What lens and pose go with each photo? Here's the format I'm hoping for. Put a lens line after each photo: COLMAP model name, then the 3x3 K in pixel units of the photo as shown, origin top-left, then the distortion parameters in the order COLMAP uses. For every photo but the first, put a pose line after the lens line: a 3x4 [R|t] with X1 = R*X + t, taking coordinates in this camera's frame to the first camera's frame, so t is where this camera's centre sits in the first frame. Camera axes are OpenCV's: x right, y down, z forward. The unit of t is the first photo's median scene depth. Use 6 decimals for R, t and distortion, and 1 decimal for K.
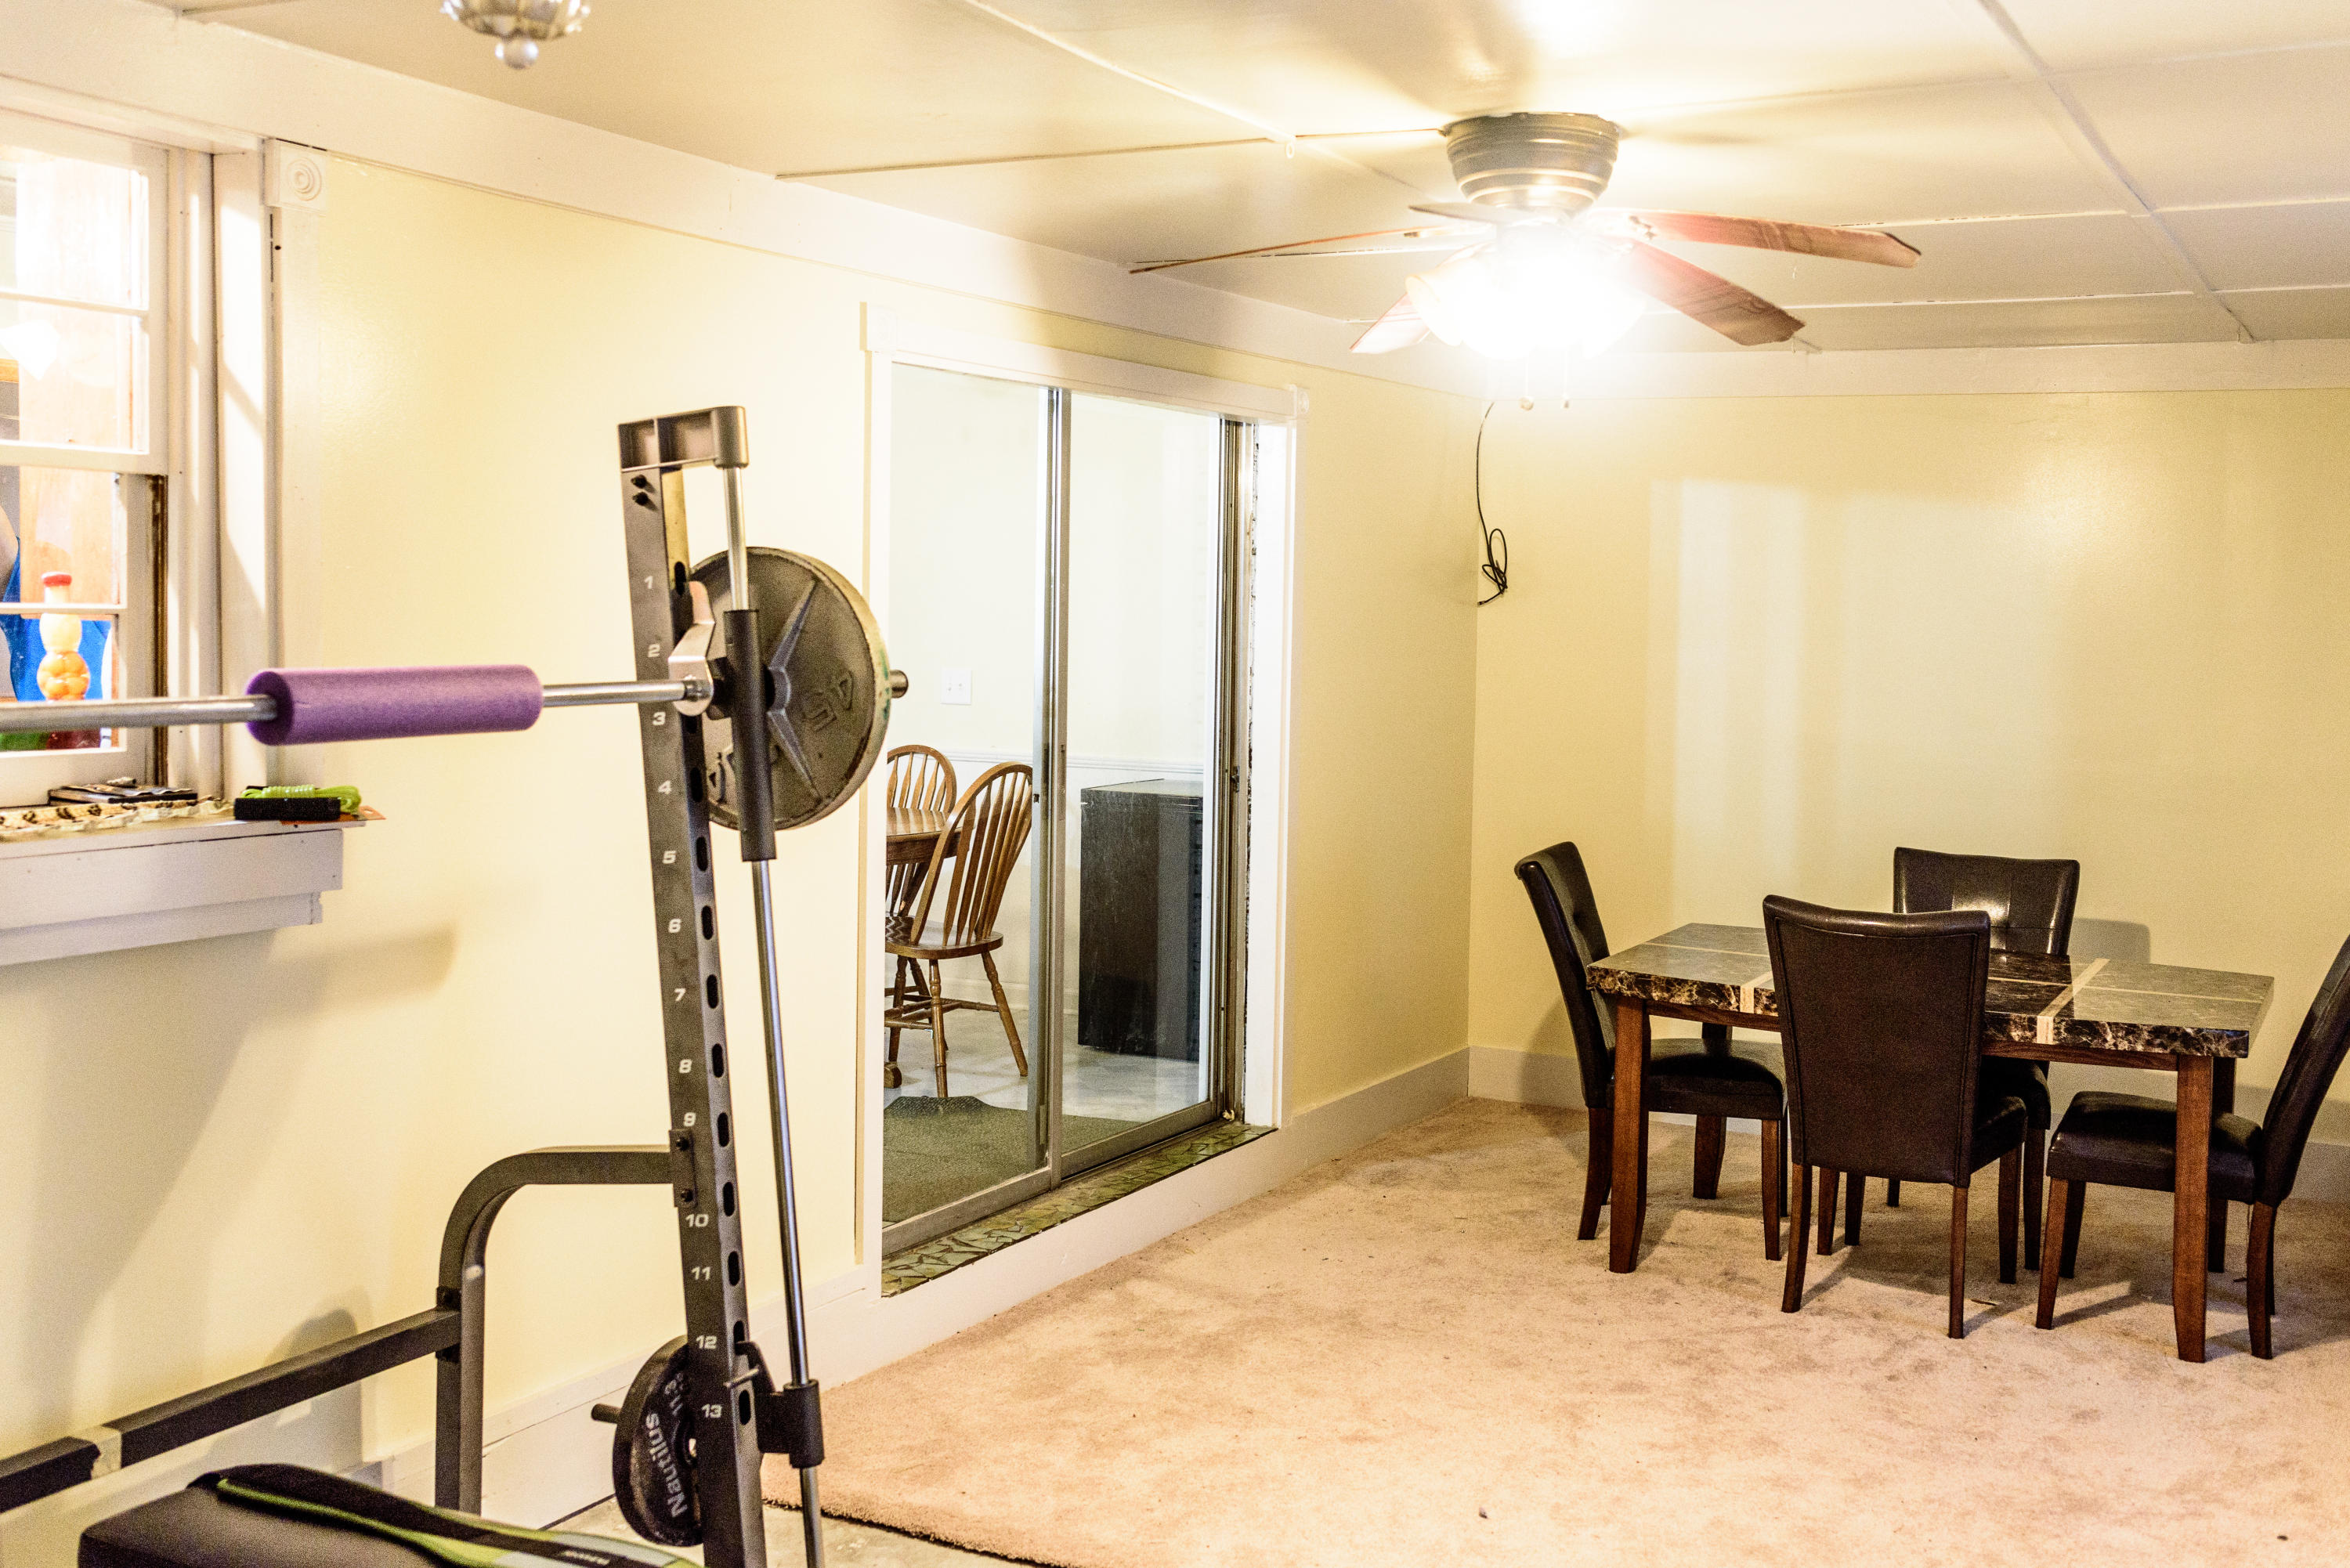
lens RADIAL K [[2313.9, 0, 1415.9], [0, 2313.9, 707.0], [0, 0, 1]] dist [0.006559, 0.000000]
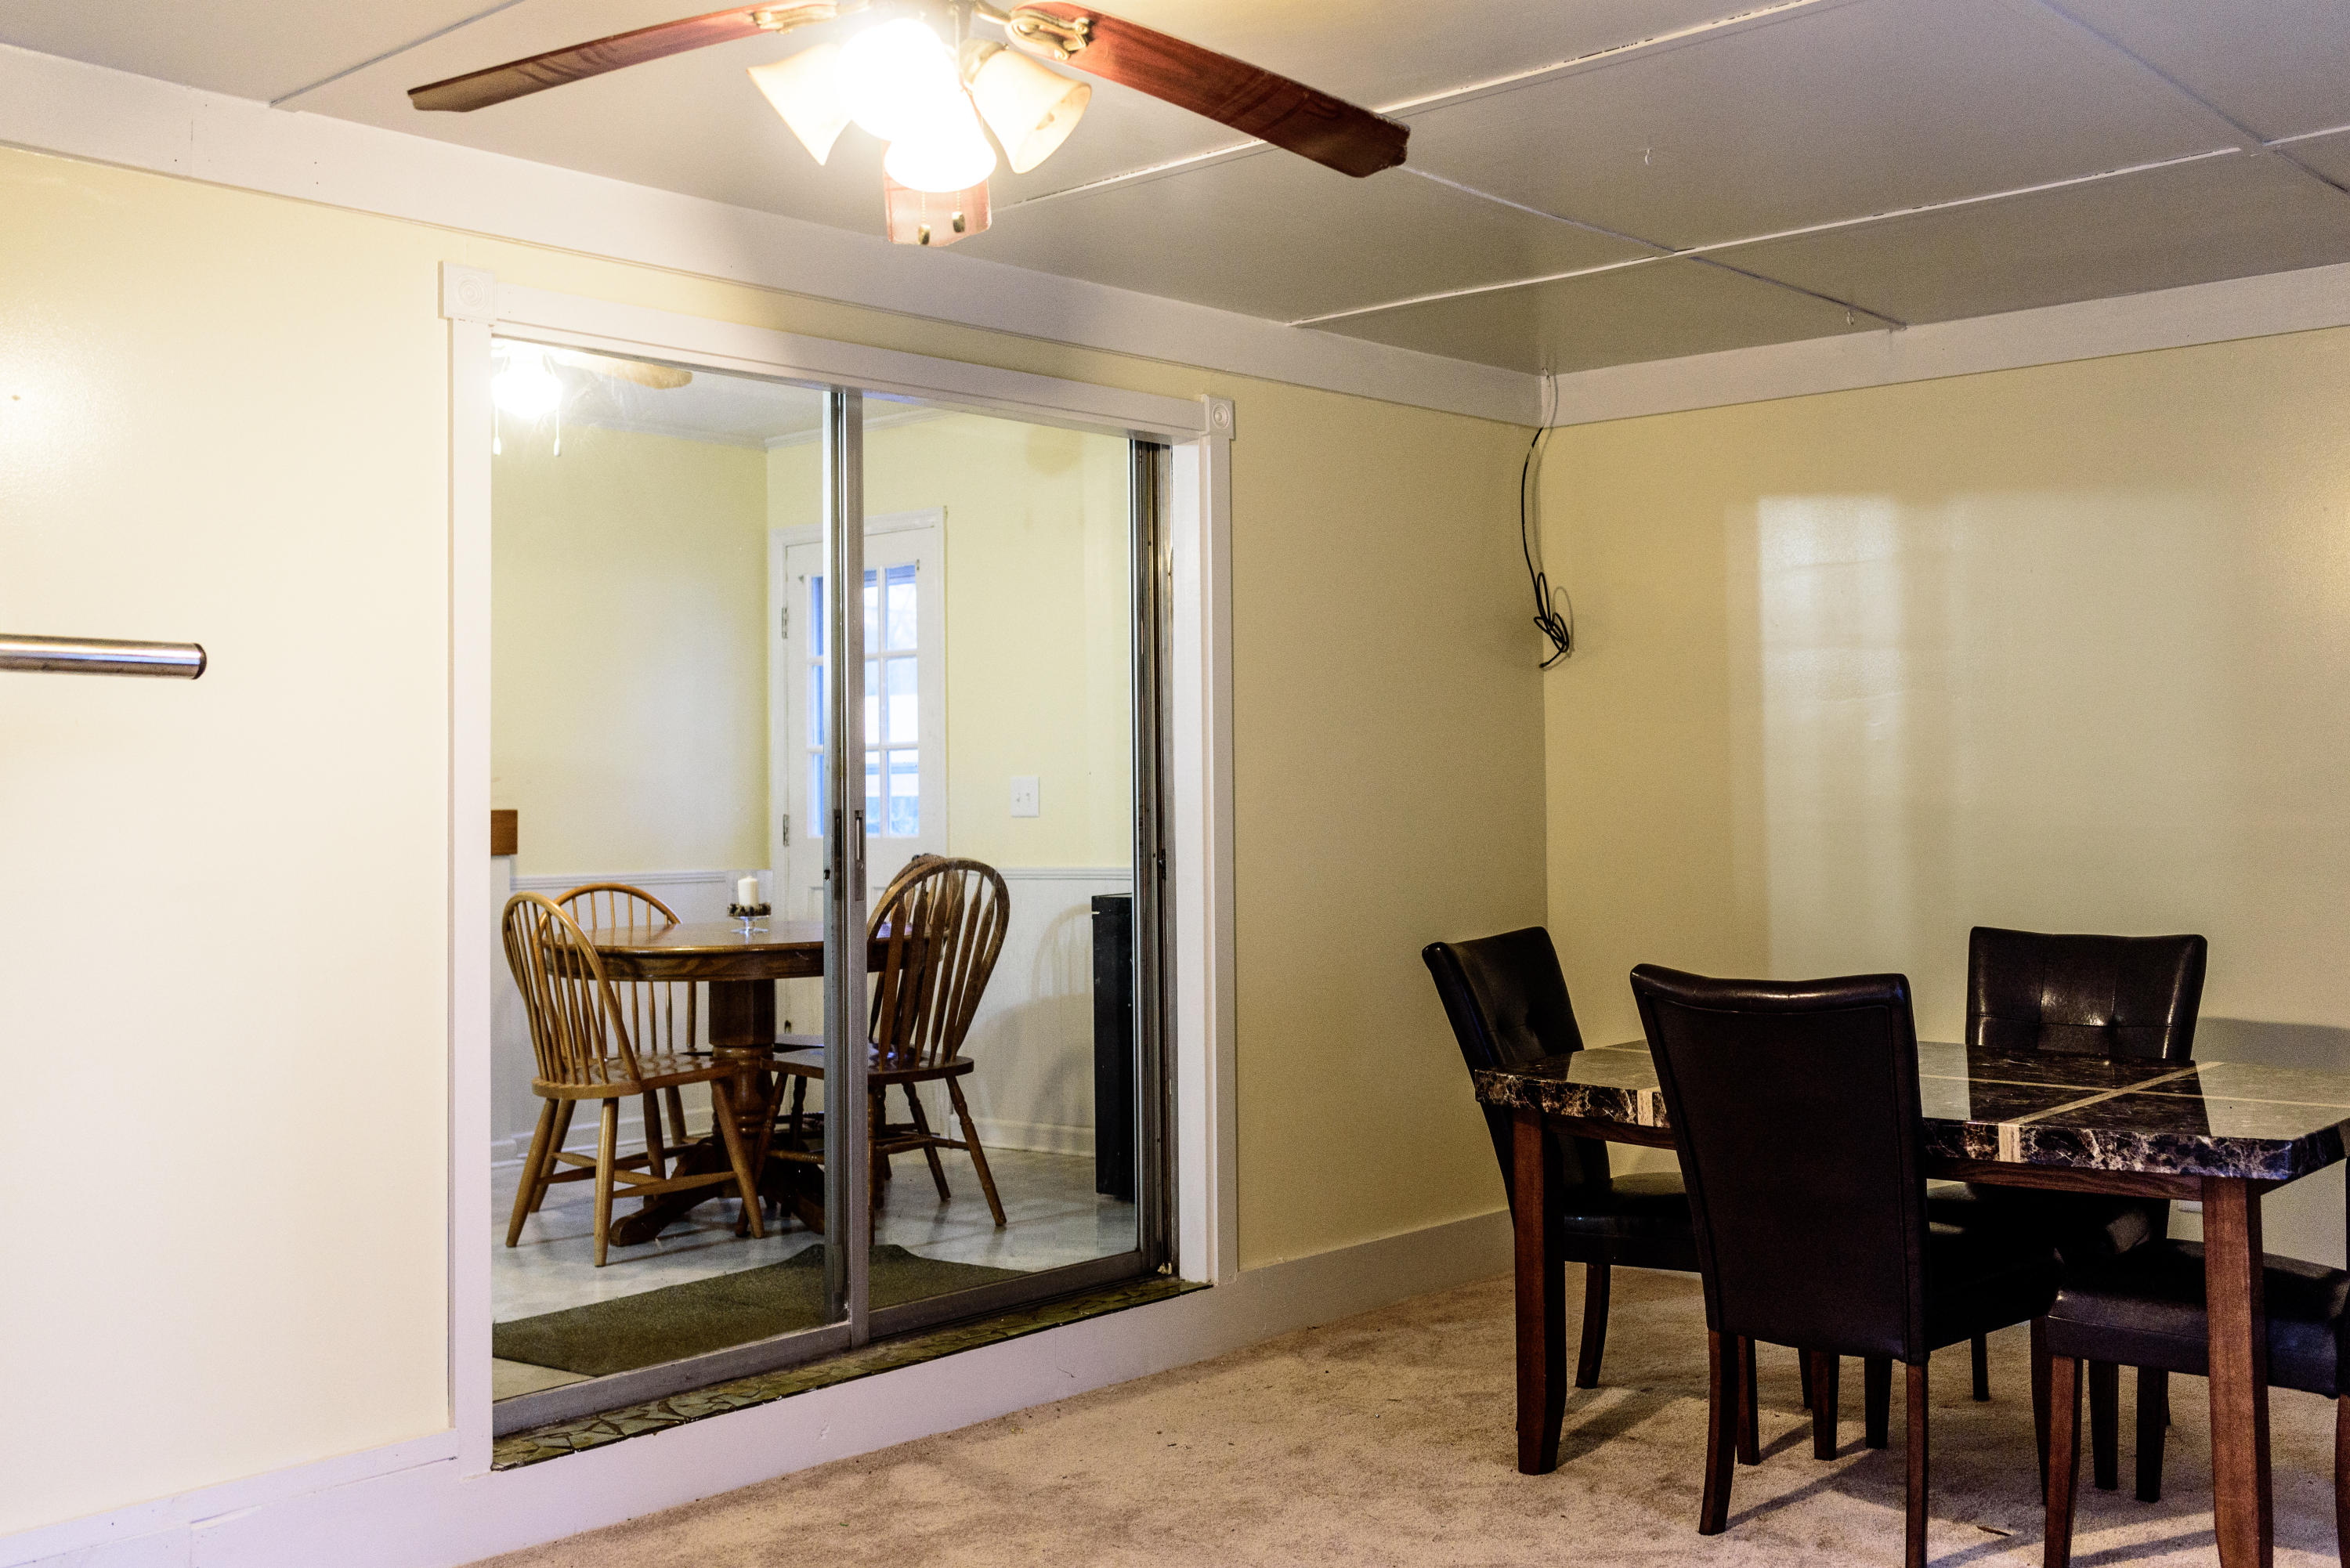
lens RADIAL K [[2317.8, 0, 1421.0], [0, 2317.8, 702.5], [0, 0, 1]] dist [0.006762, 0.000000]
pose [[0.970569, -0.046224, -0.236345, 0.258066], [0.025779, 0.995709, -0.088875, 0.060011], [0.239439, 0.080166, 0.967596, 0.238919]]
